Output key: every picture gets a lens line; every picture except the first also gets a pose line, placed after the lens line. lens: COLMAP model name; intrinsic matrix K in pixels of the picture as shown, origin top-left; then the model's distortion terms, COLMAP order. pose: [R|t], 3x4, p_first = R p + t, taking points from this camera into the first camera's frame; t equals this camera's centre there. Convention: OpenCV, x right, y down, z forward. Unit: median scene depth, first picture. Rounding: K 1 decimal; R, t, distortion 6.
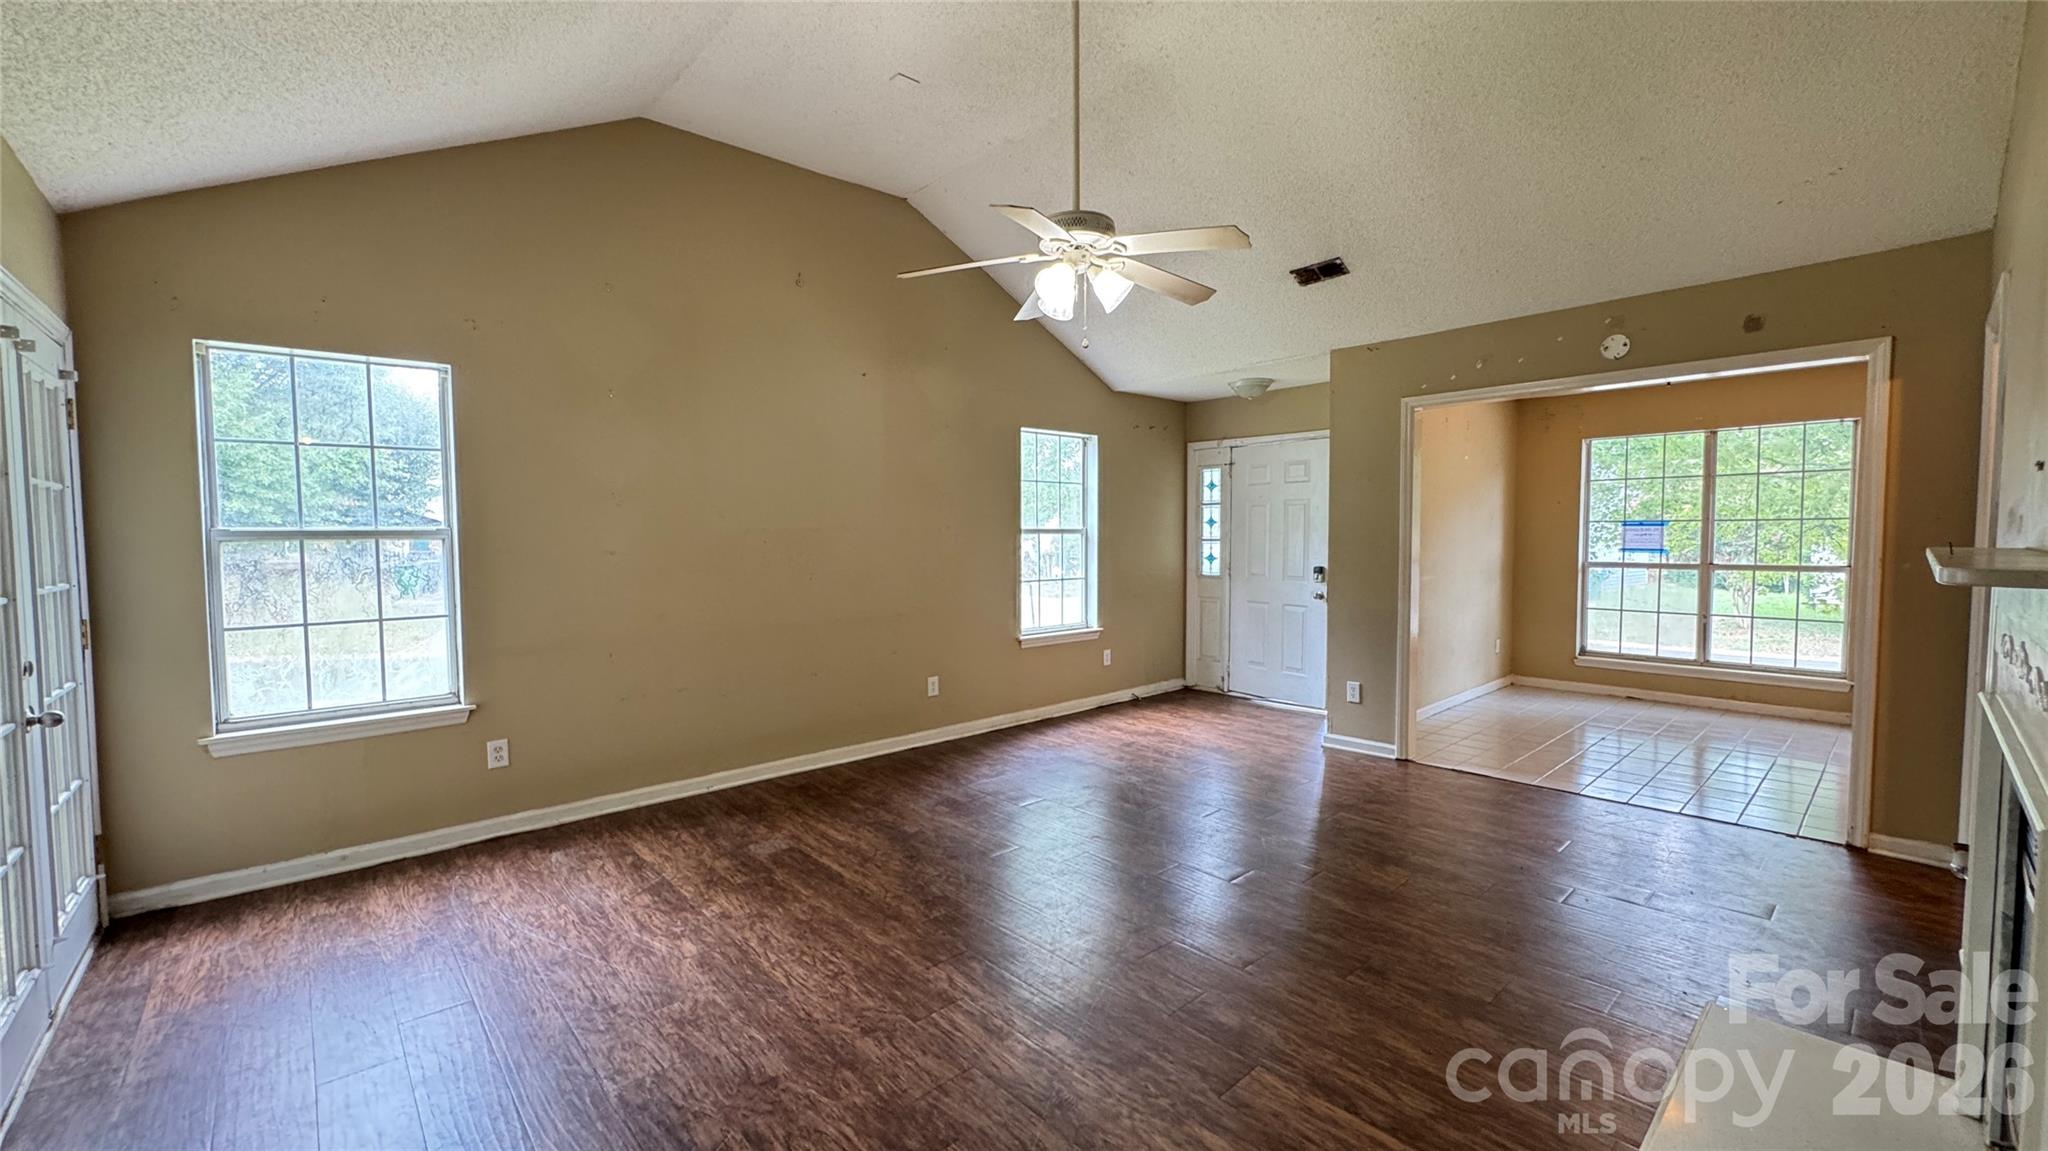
lens RADIAL K [[815.6, 0, 1022.7], [0, 815.6, 572.4], [0, 0, 1]] dist [-0.002938, -0.000217]
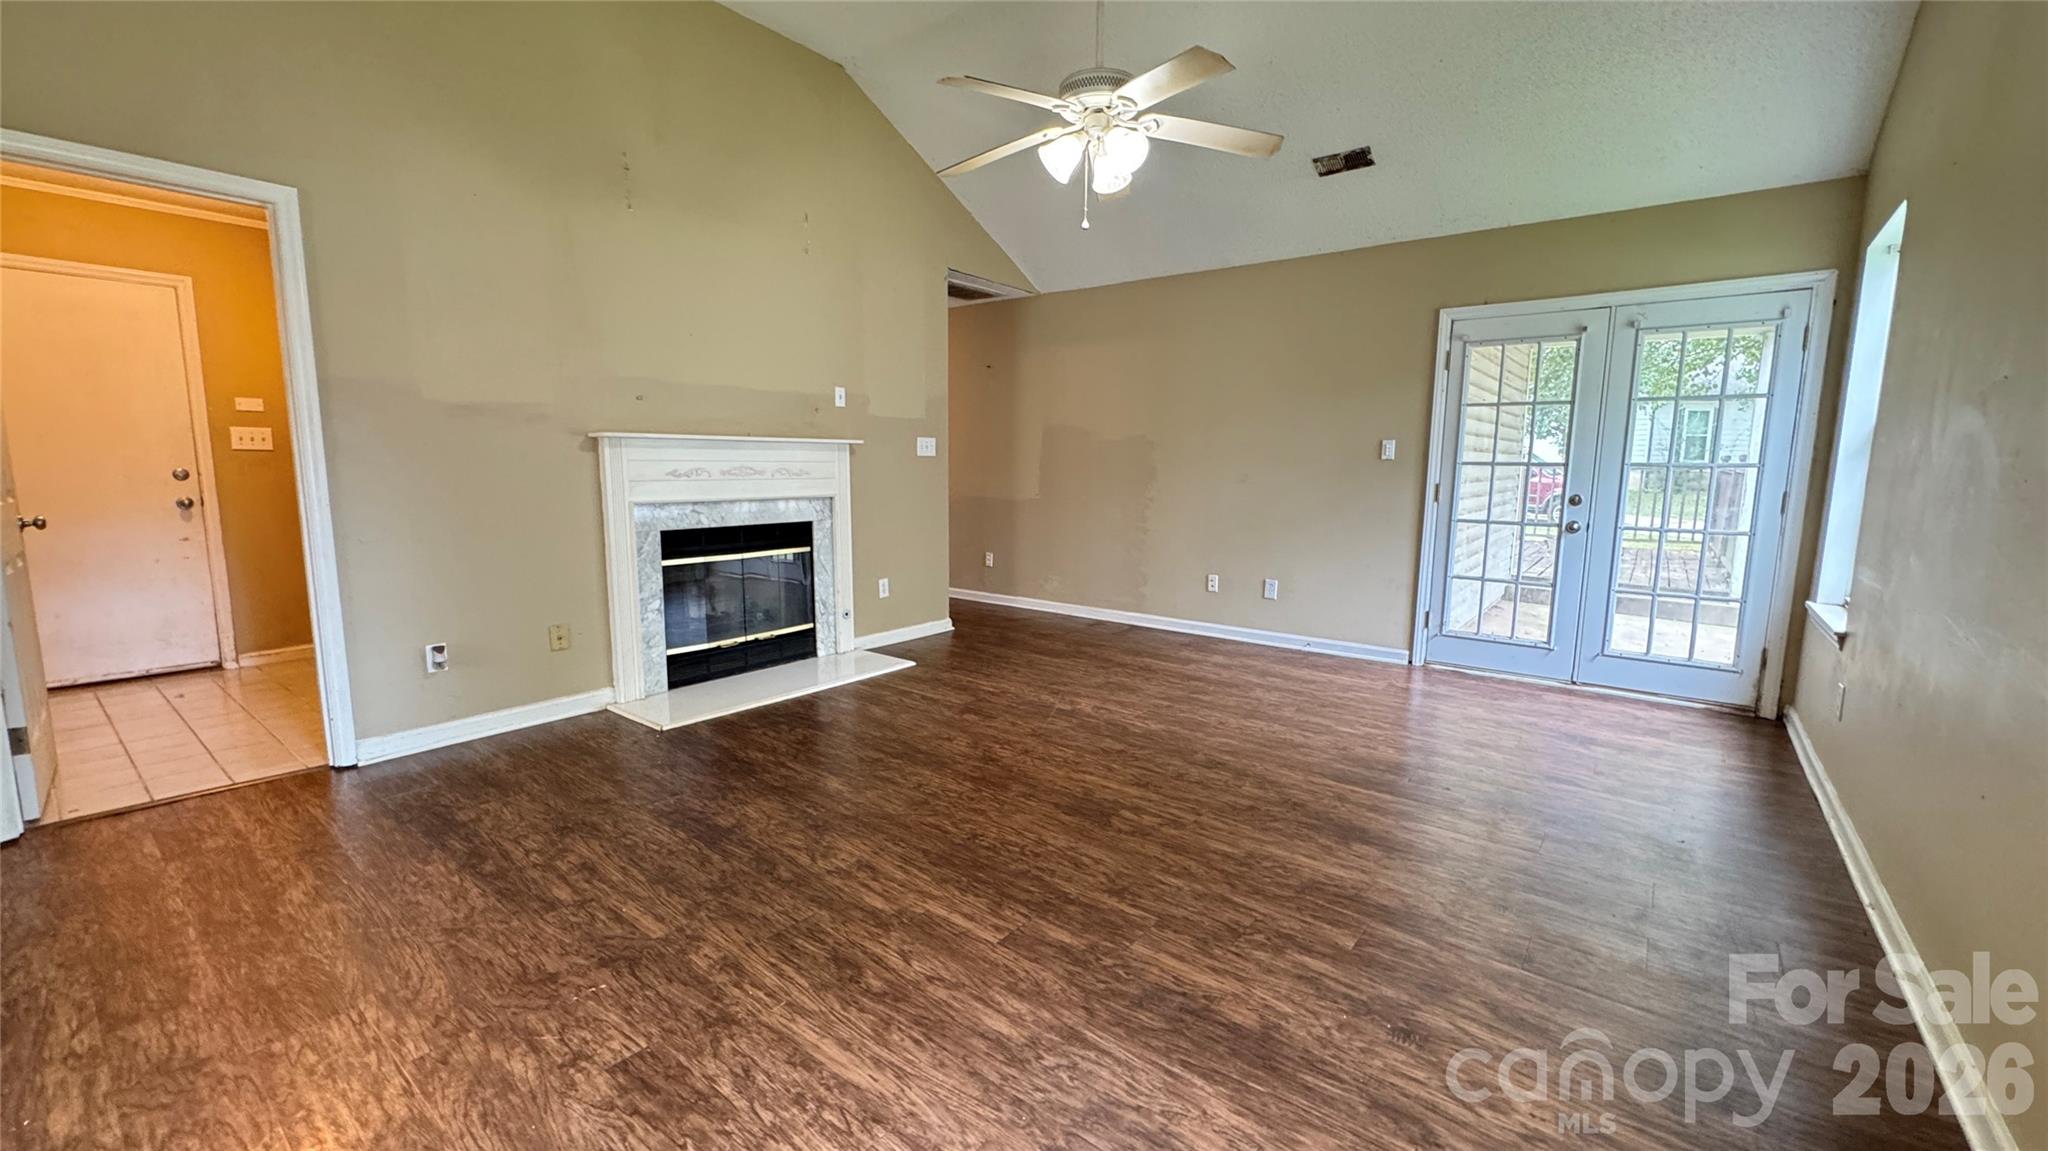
lens RADIAL K [[818.1, 0, 1017.9], [0, 818.1, 578.2], [0, 0, 1]] dist [-0.000760, -0.000082]
pose [[-0.986967, 0.021537, -0.159473, 0.178403], [-0.008919, 0.982159, 0.187842, -0.022922], [0.160673, 0.186817, -0.969167, 1.111180]]
